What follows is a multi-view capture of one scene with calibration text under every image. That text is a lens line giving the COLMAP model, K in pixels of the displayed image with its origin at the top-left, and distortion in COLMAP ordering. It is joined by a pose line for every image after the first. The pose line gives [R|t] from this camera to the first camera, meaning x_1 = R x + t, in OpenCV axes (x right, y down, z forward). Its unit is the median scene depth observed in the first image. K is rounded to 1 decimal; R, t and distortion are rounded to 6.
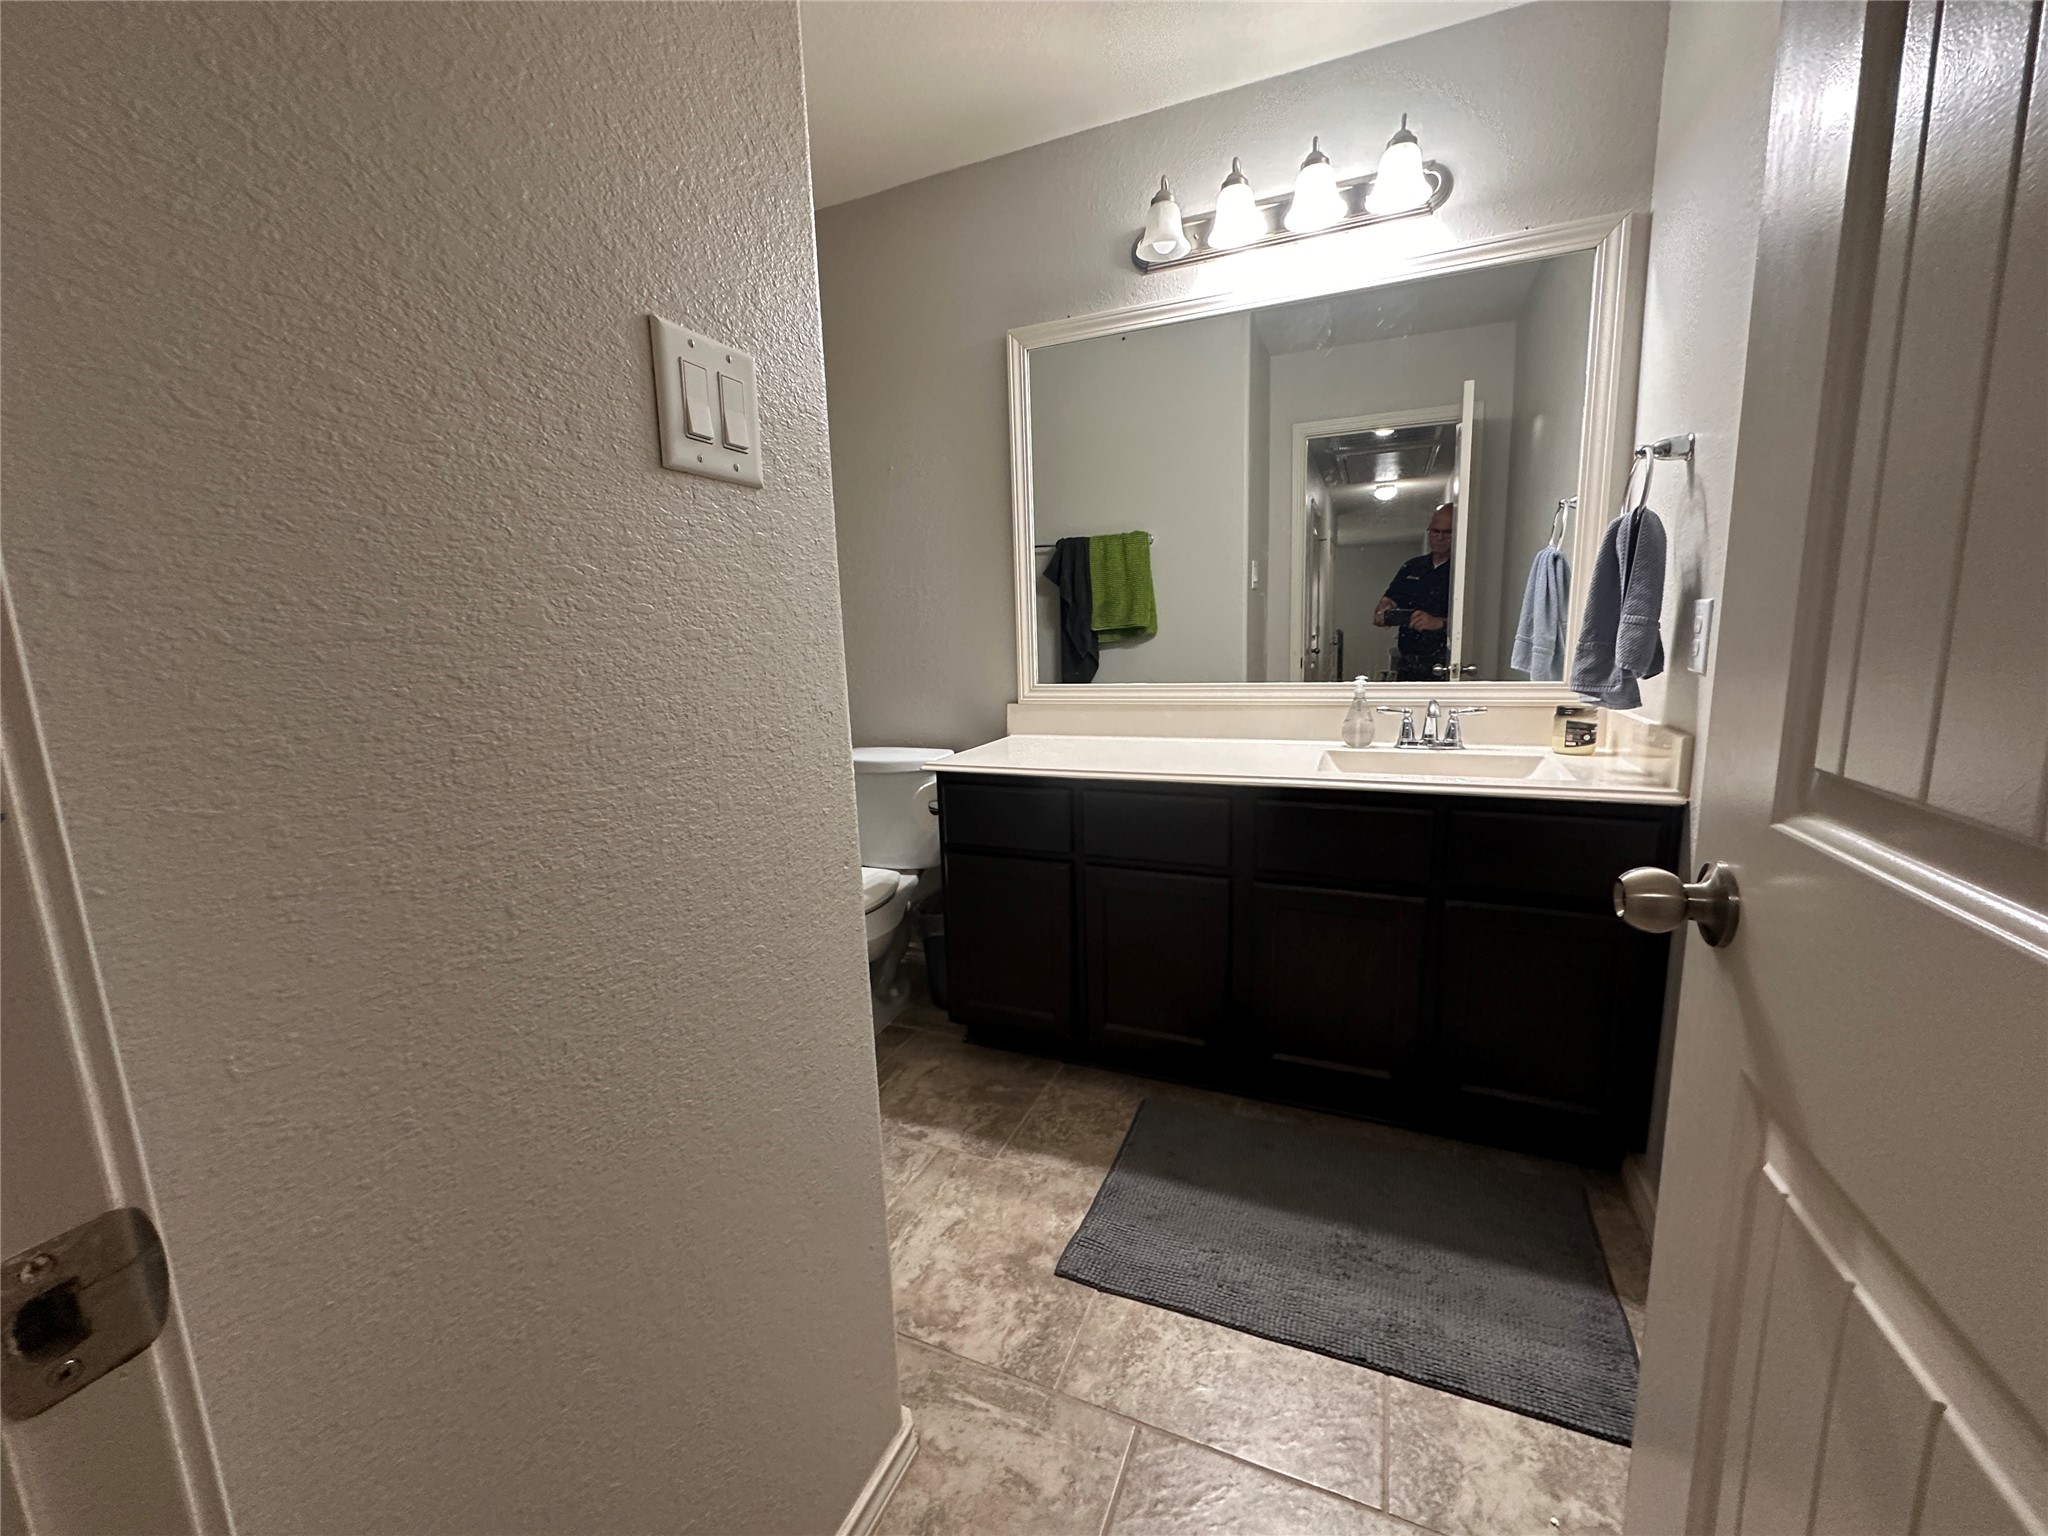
lens RADIAL K [[814.7, 0, 1024.0], [0, 814.7, 768.0], [0, 0, 1]] dist [-0.017282, 0.000241]
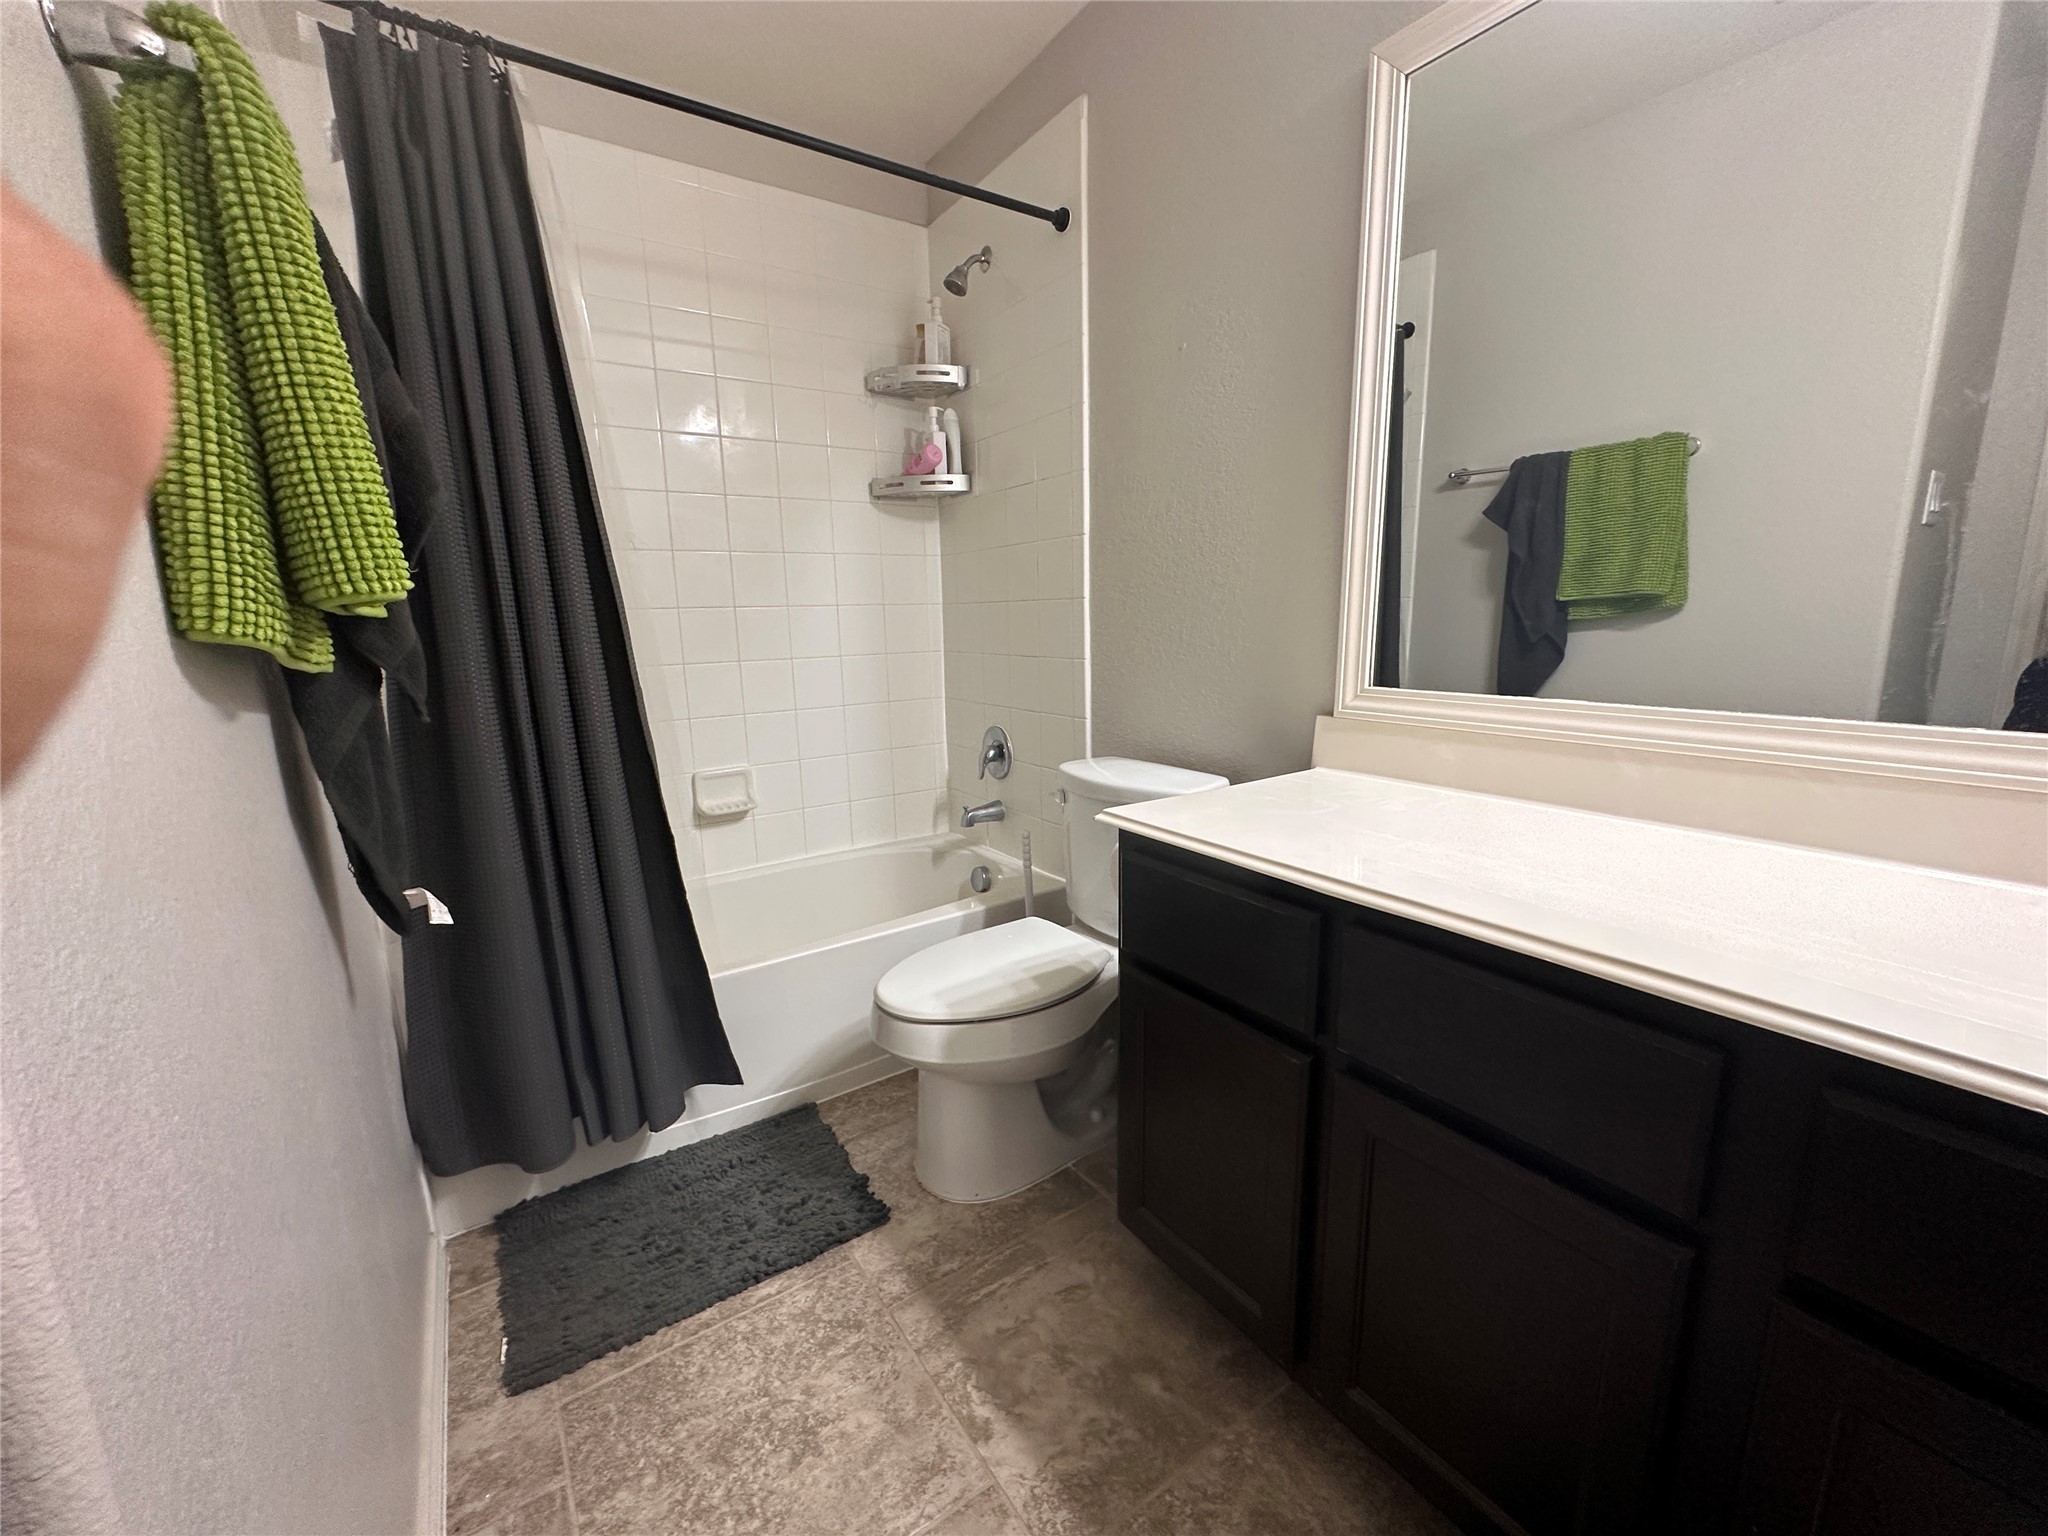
lens RADIAL K [[808.0, 0, 1024.0], [0, 808.0, 768.0], [0, 0, 1]] dist [-0.006065, -0.000080]
pose [[0.847080, 0.115402, -0.518785, 0.074481], [-0.098031, 0.993319, 0.060894, -0.036895], [0.522346, -0.000725, 0.852734, 0.250365]]
